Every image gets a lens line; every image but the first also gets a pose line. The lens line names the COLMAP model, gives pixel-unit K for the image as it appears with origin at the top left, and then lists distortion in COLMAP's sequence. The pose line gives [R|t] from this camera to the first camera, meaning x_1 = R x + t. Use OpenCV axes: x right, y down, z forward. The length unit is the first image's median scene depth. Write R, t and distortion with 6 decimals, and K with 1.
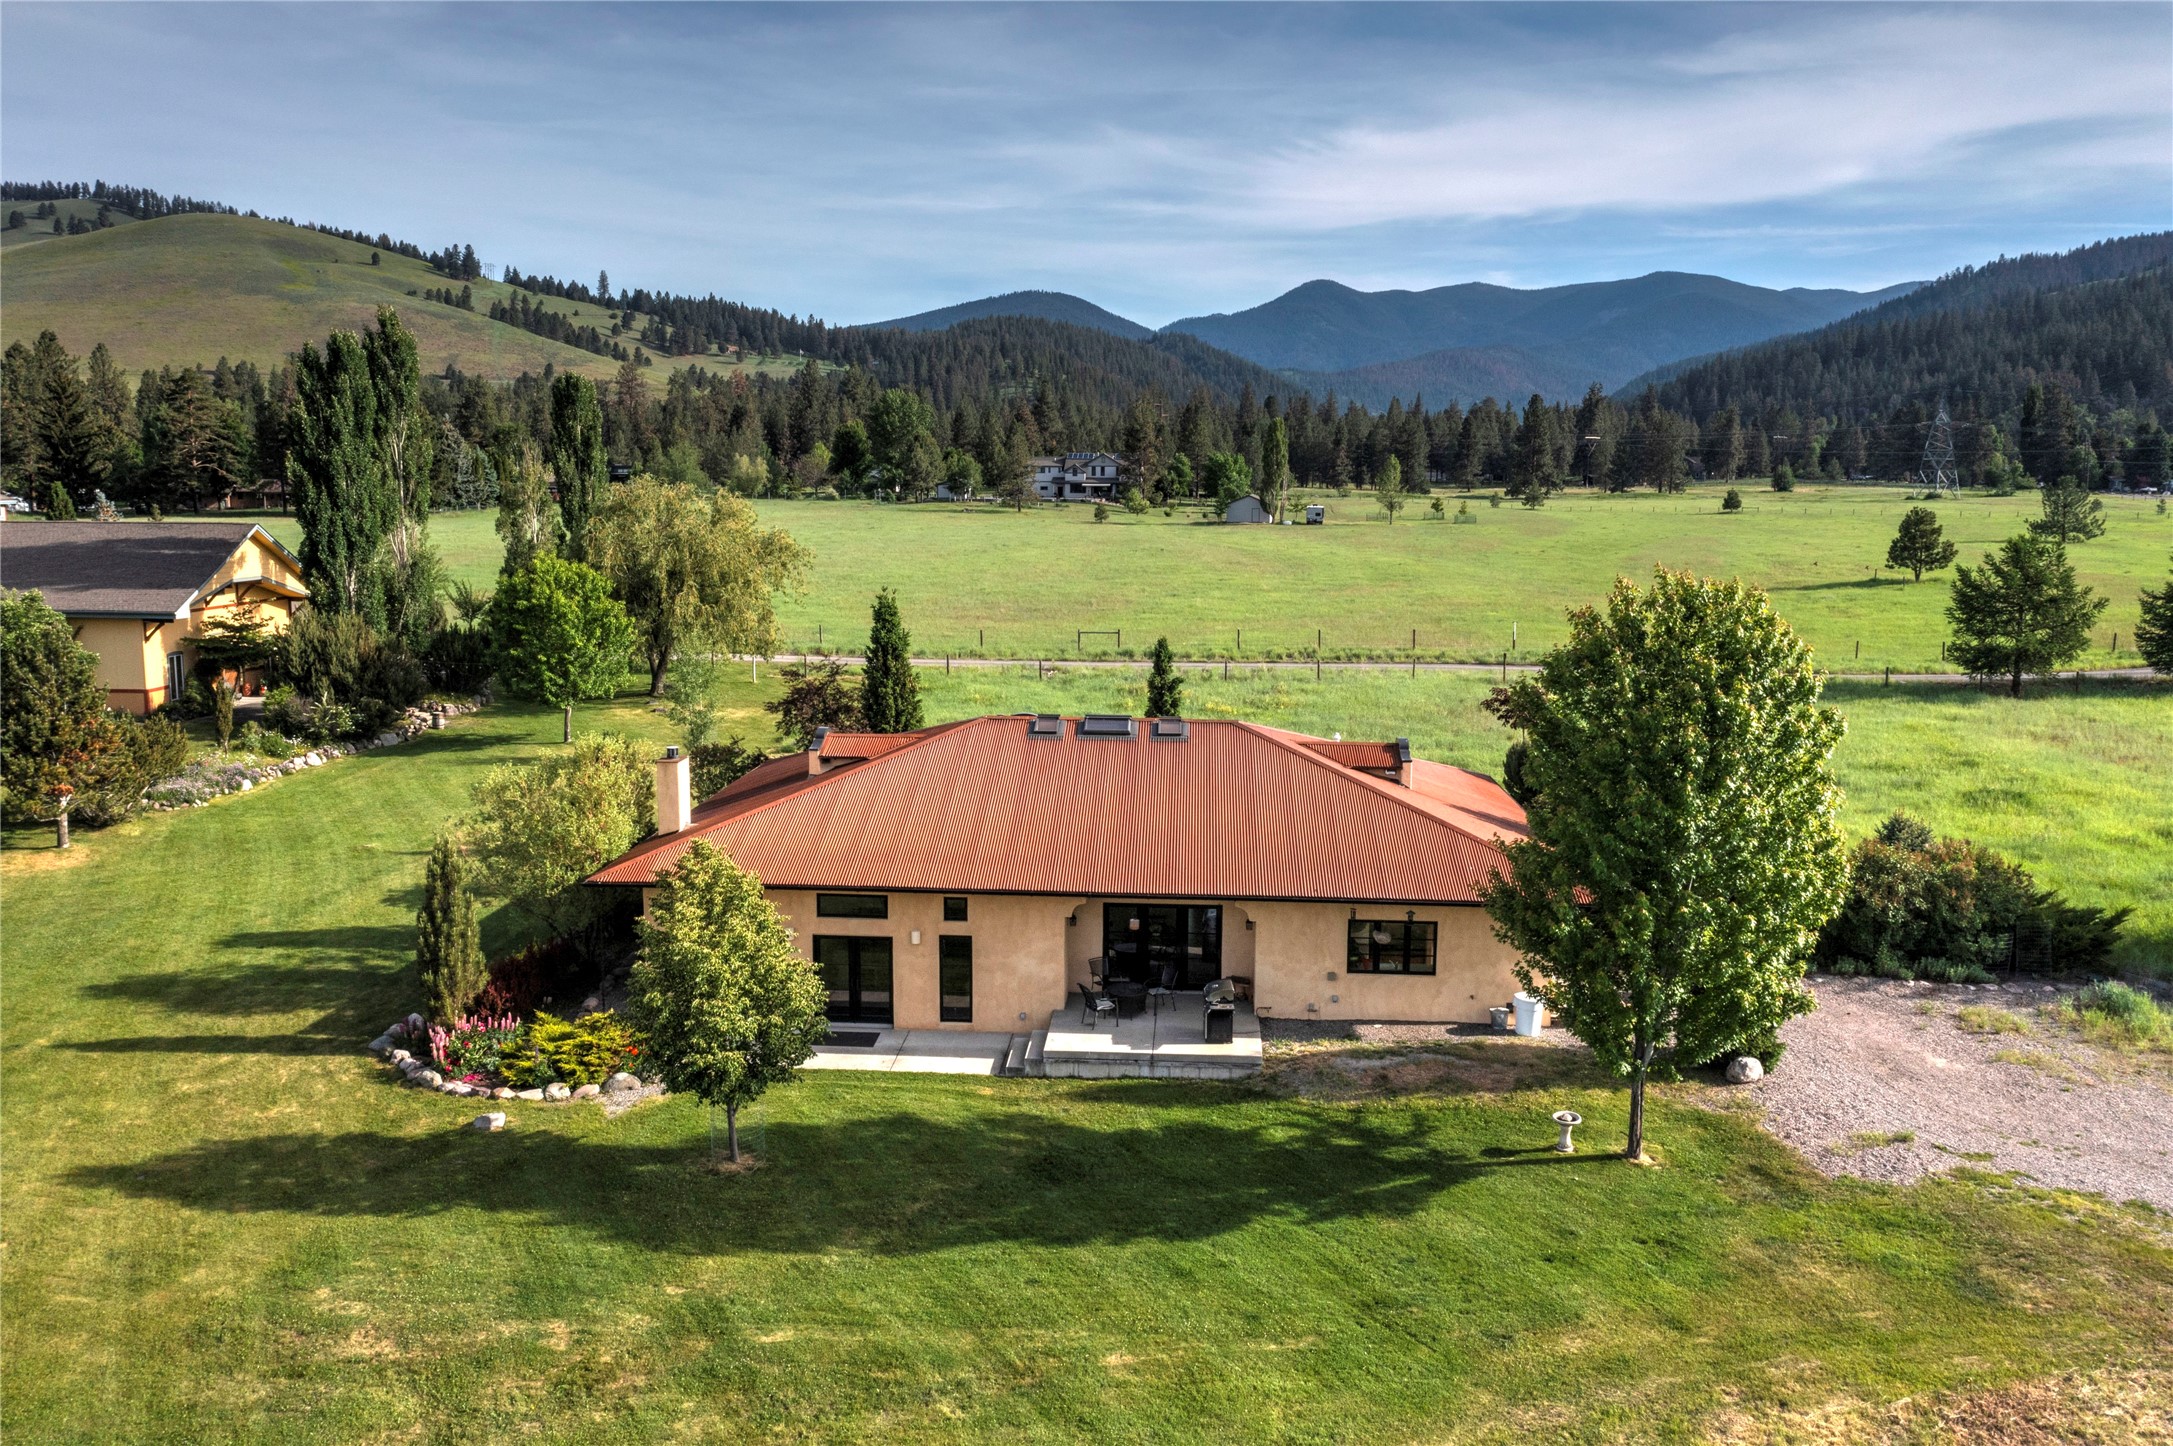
lens RADIAL K [[1727.5, 0, 1084.4], [0, 1727.5, 694.7], [0, 0, 1]] dist [-0.012865, 0.001193]
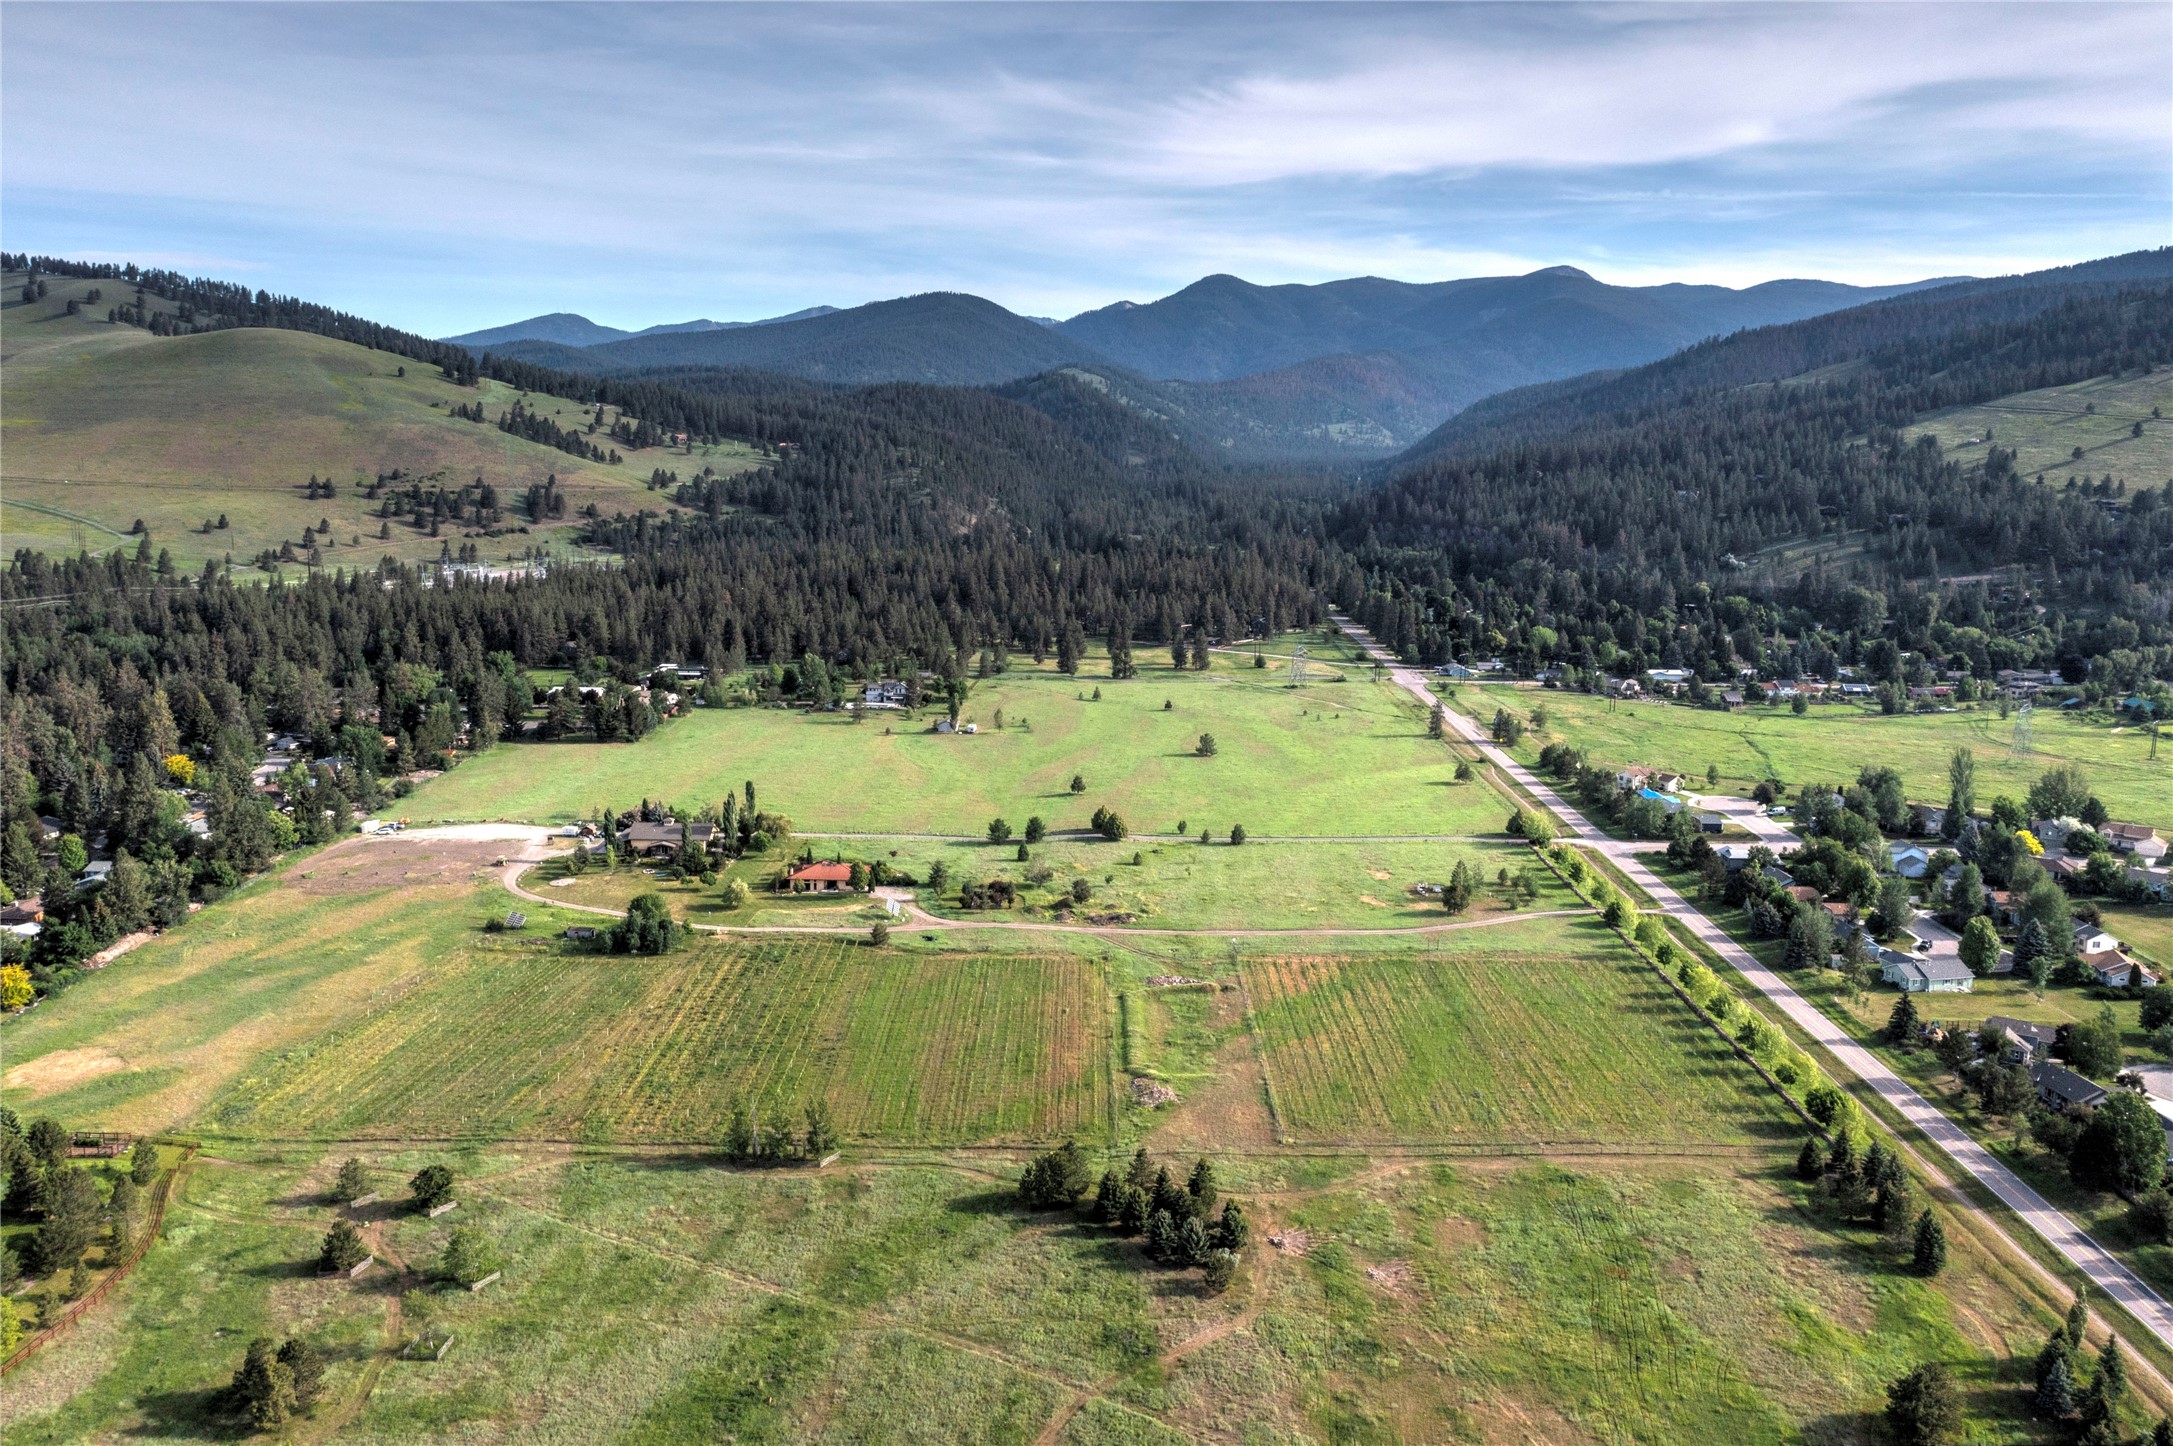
lens RADIAL K [[1727.5, 0, 1084.4], [0, 1727.5, 694.7], [0, 0, 1]] dist [-0.012865, 0.001193]
pose [[0.998856, 0.000394, 0.047823, 0.033760], [-0.001324, 0.999811, 0.019418, -0.038925], [-0.047806, -0.019459, 0.998667, -0.306234]]
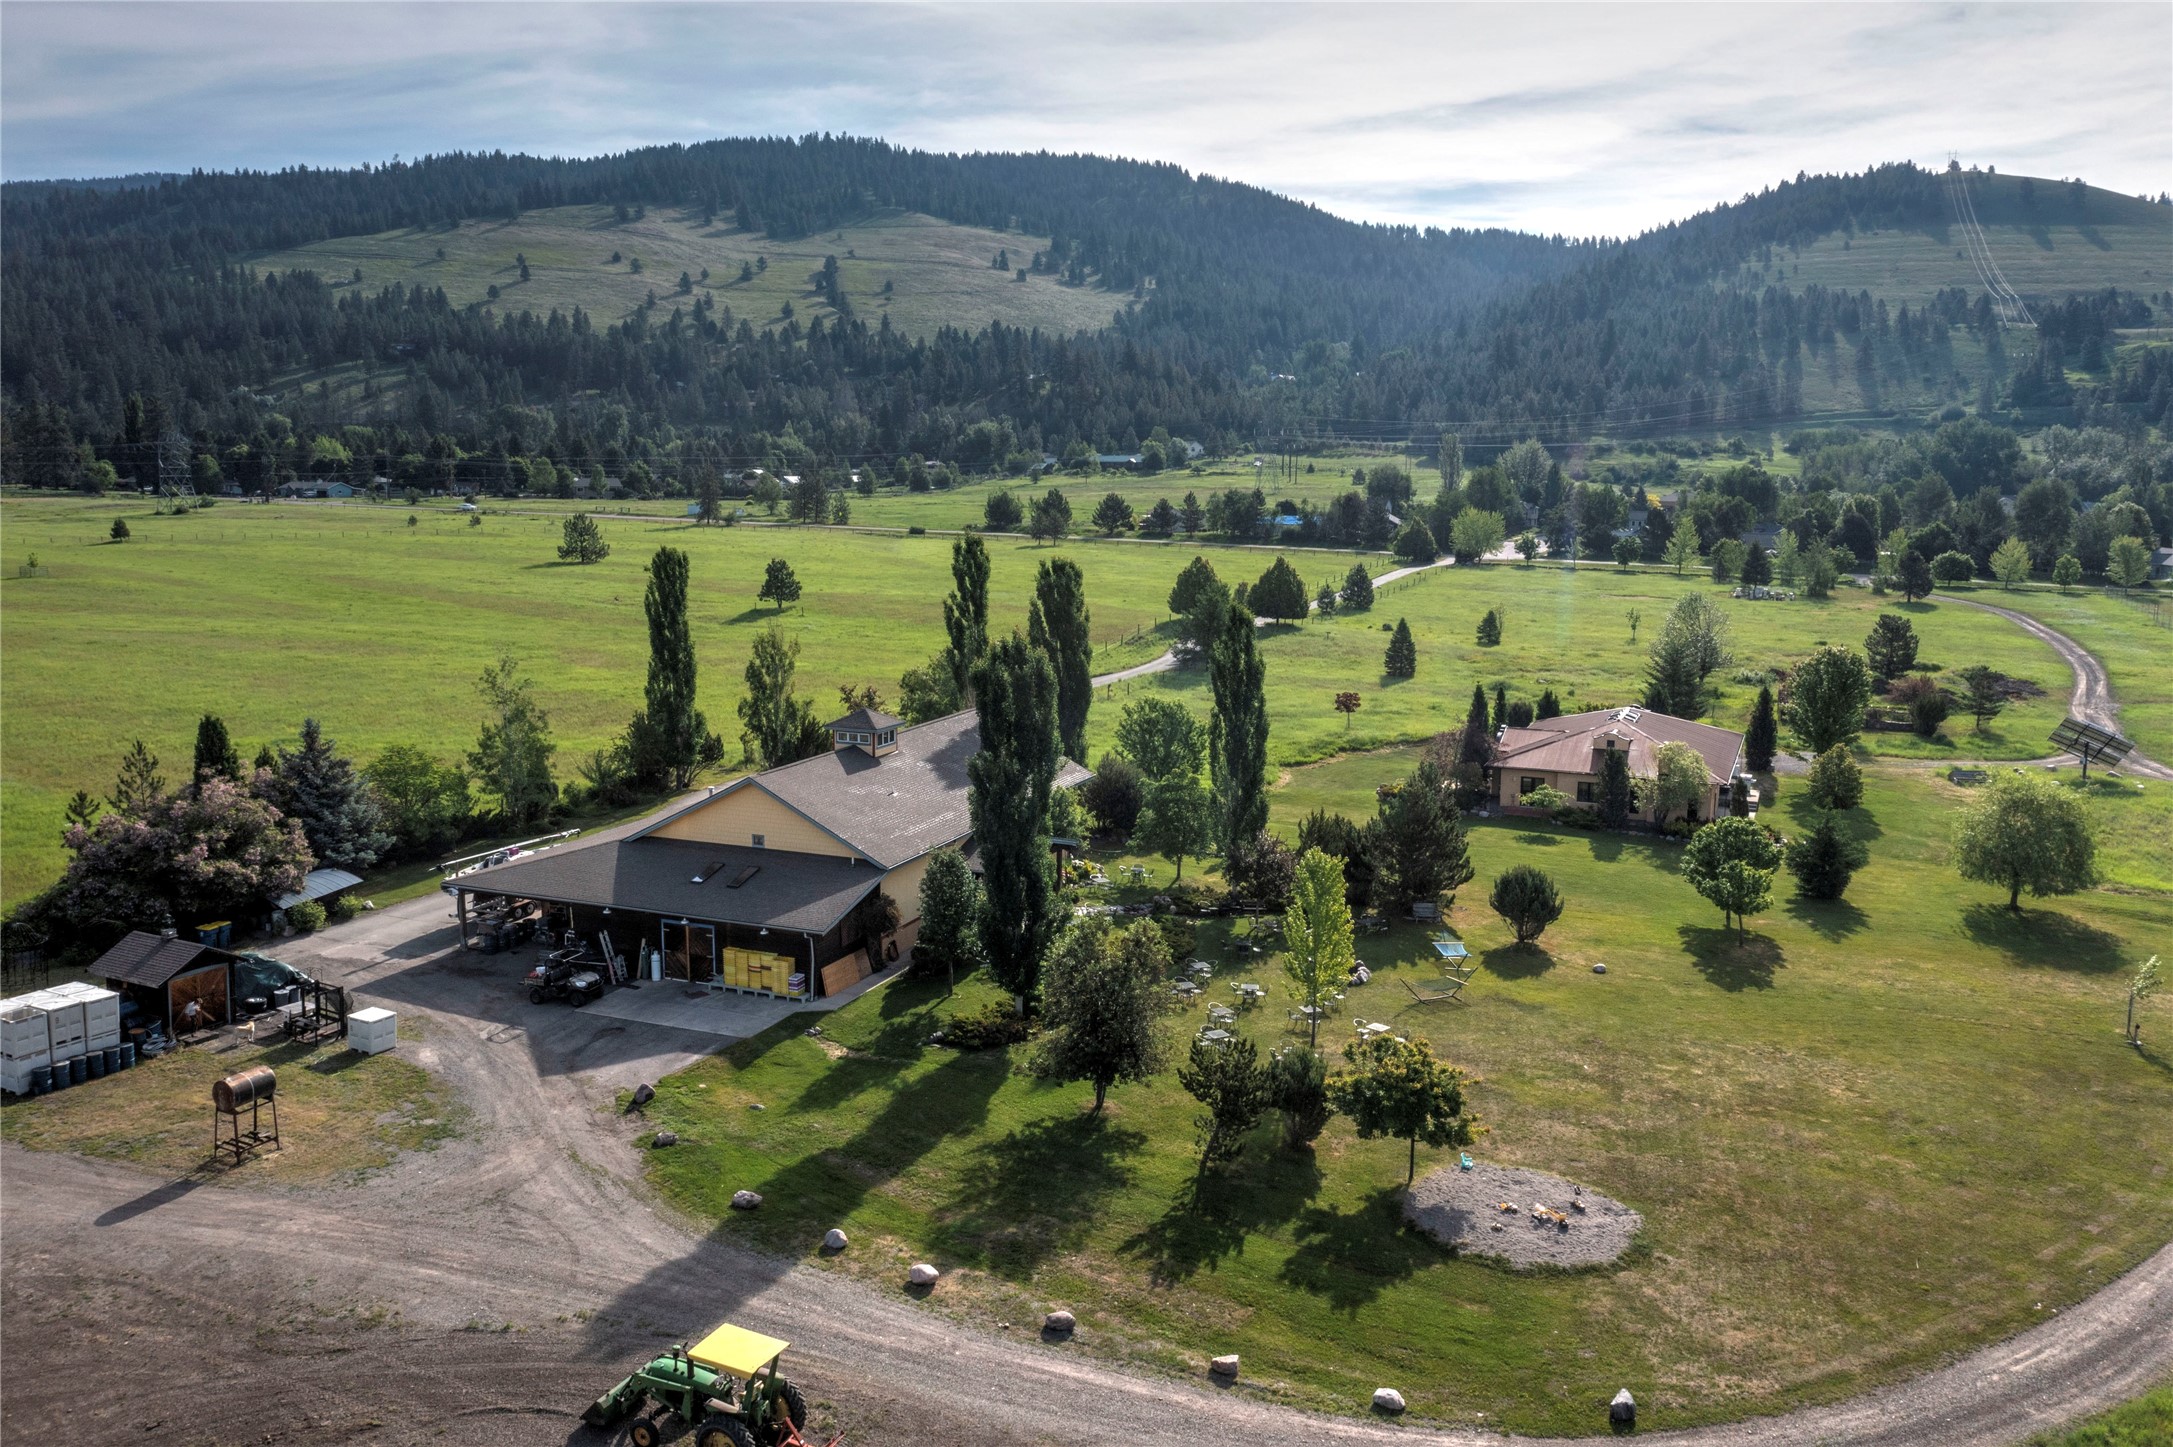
lens RADIAL K [[1727.5, 0, 1084.4], [0, 1727.5, 695.2], [0, 0, 1]] dist [-0.012865, 0.001193]
pose [[0.338244, -0.137058, 0.931024, -0.087714], [0.115075, 0.987937, 0.103629, -0.012376], [-0.933996, 0.072086, 0.349936, 0.025165]]
